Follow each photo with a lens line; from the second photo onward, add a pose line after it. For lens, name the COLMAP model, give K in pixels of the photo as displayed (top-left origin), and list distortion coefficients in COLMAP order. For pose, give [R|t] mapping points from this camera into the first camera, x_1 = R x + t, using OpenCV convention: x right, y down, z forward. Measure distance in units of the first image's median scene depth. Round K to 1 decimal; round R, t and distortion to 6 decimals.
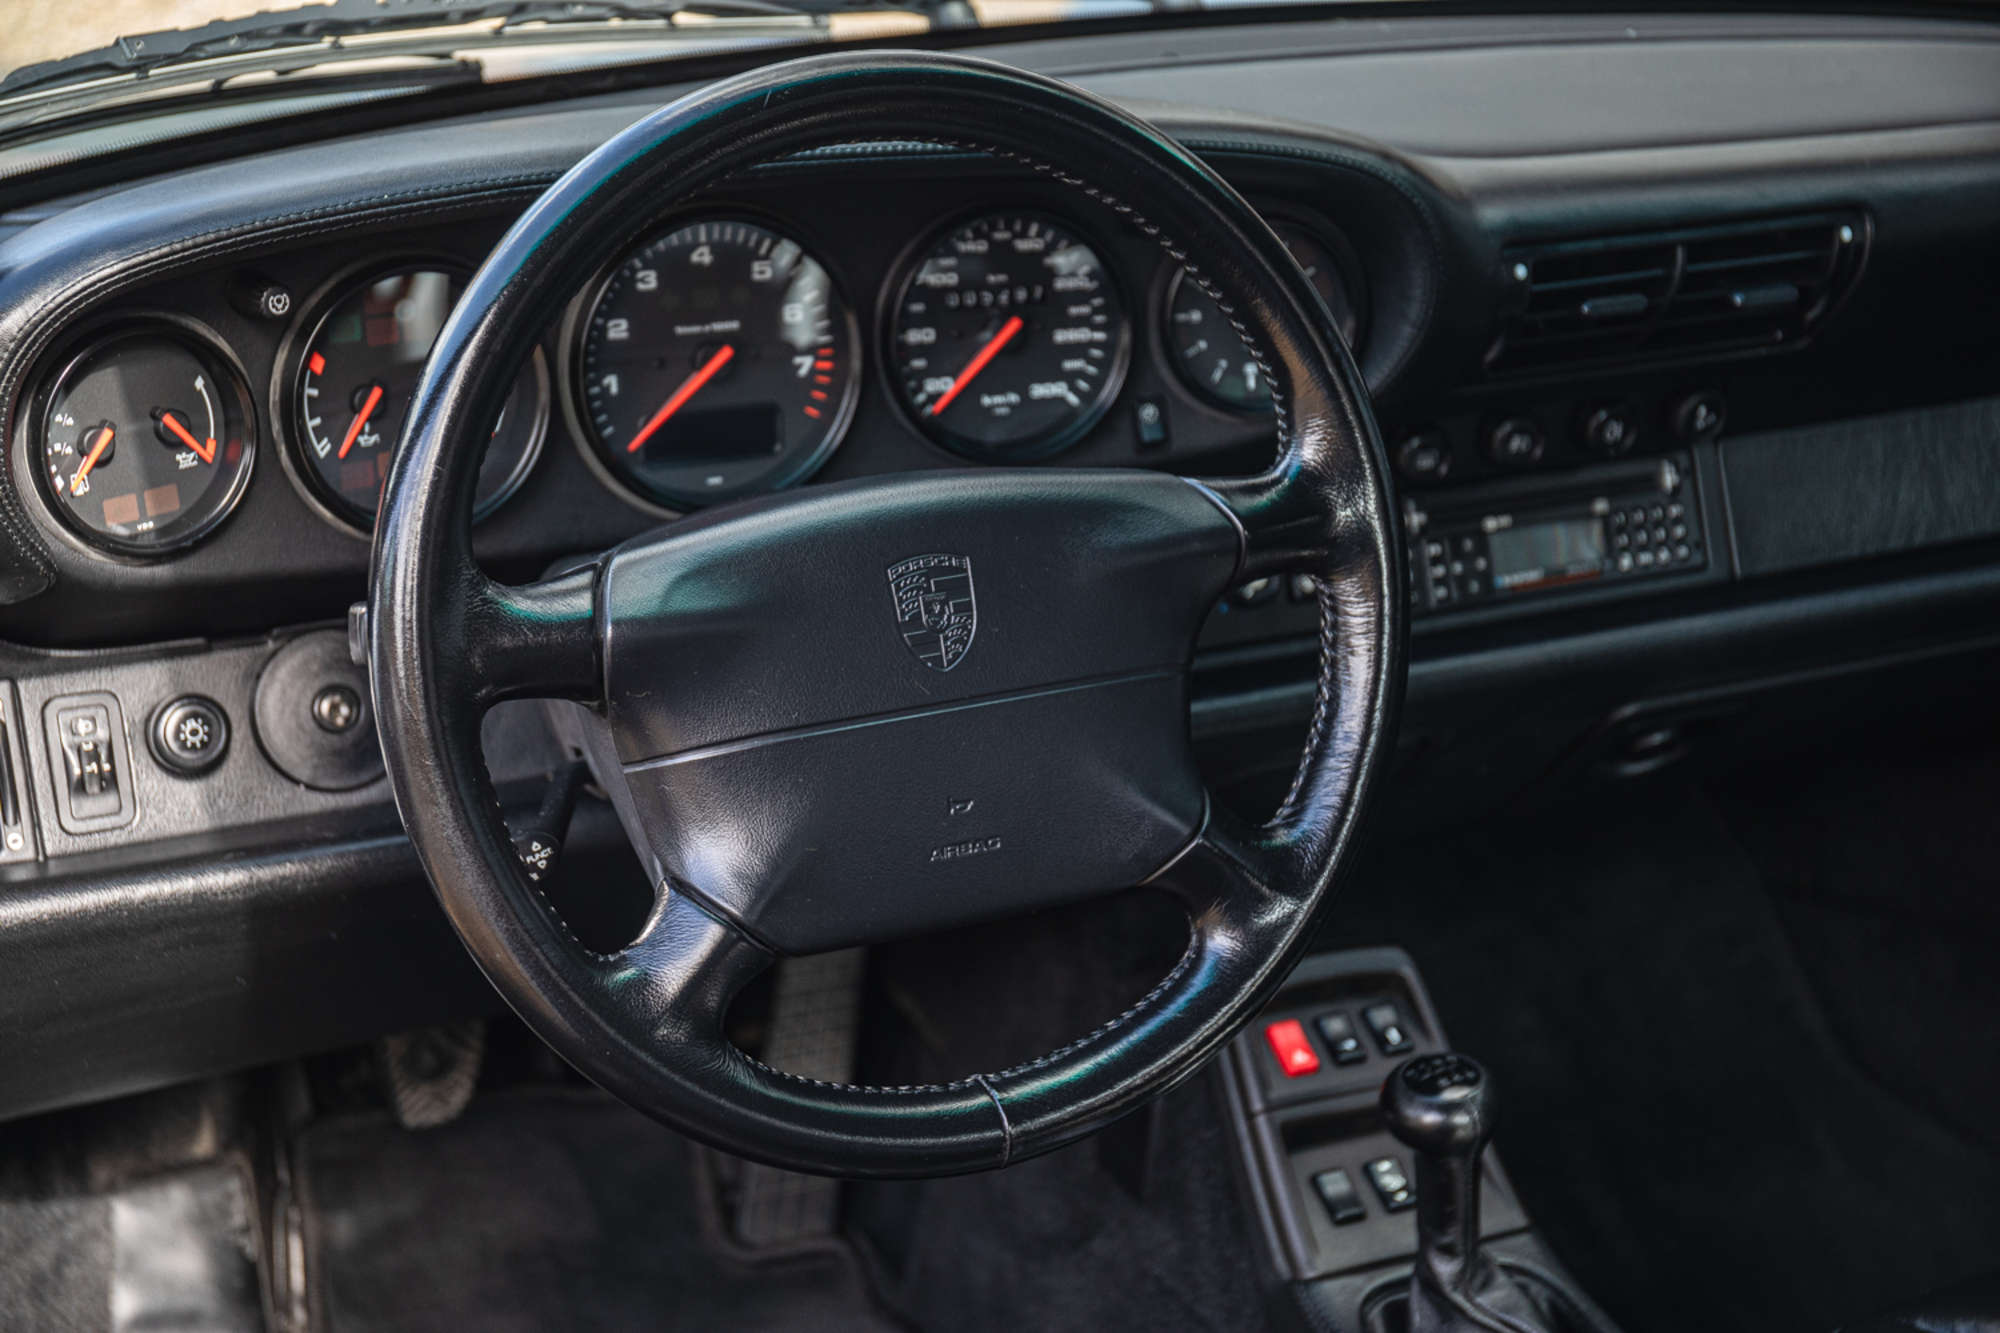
lens RADIAL K [[3291.9, 0, 1000.0], [0, 3291.9, 666.5], [0, 0, 1]] dist [0.059119, 0.284984]
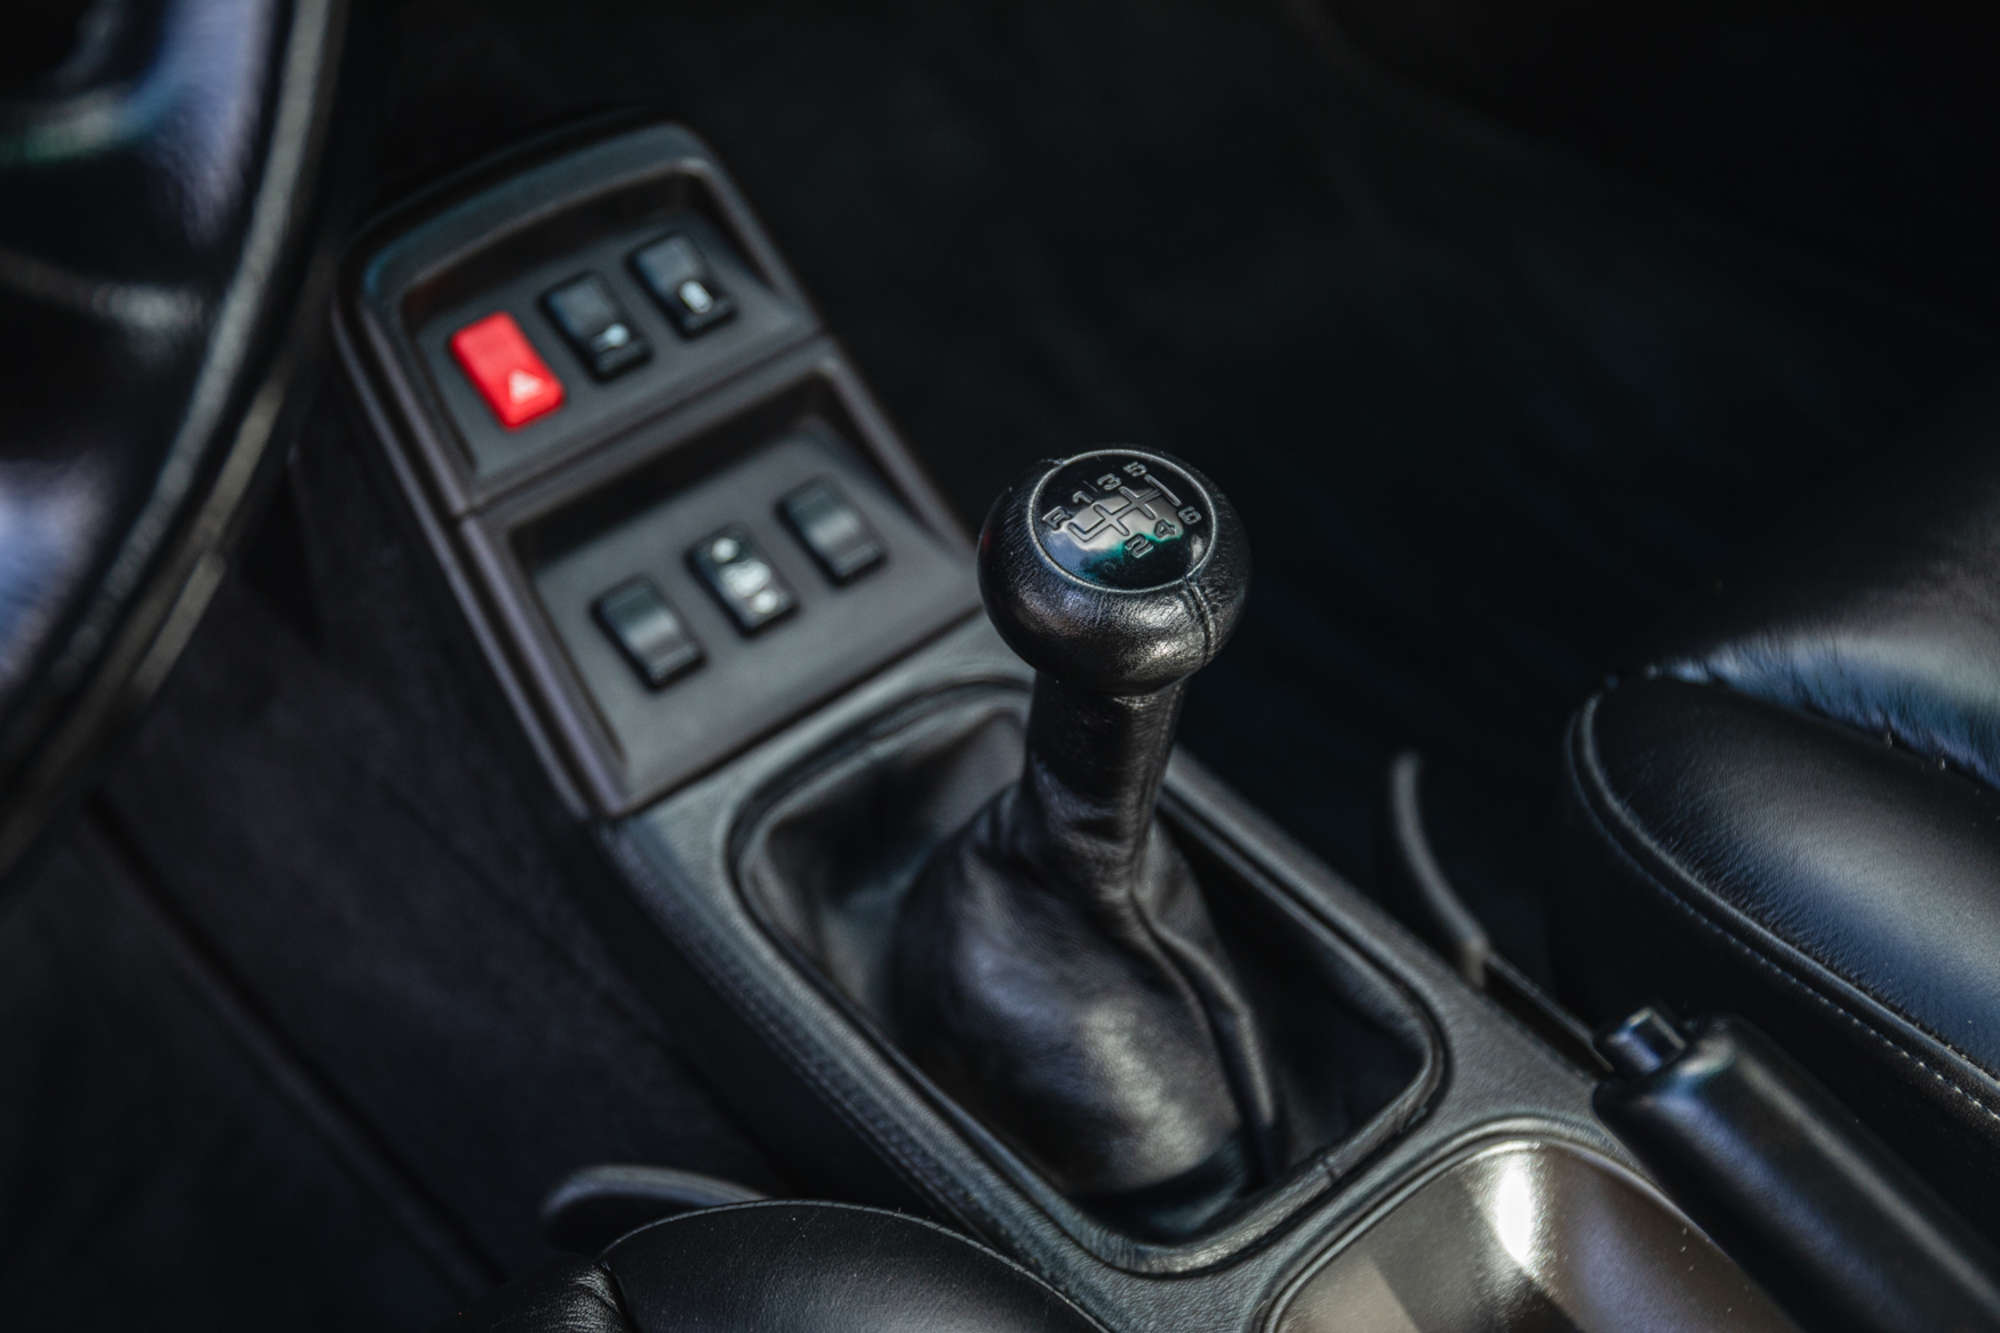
lens RADIAL K [[2888.7, 0, 1000.0], [0, 2888.7, 666.5], [0, 0, 1]] dist [0.005800, 0.003479]
pose [[0.965617, -0.222795, 0.133967, 0.092414], [0.165346, 0.923984, 0.344839, 0.014796], [-0.200612, -0.310832, 0.929052, 0.547970]]
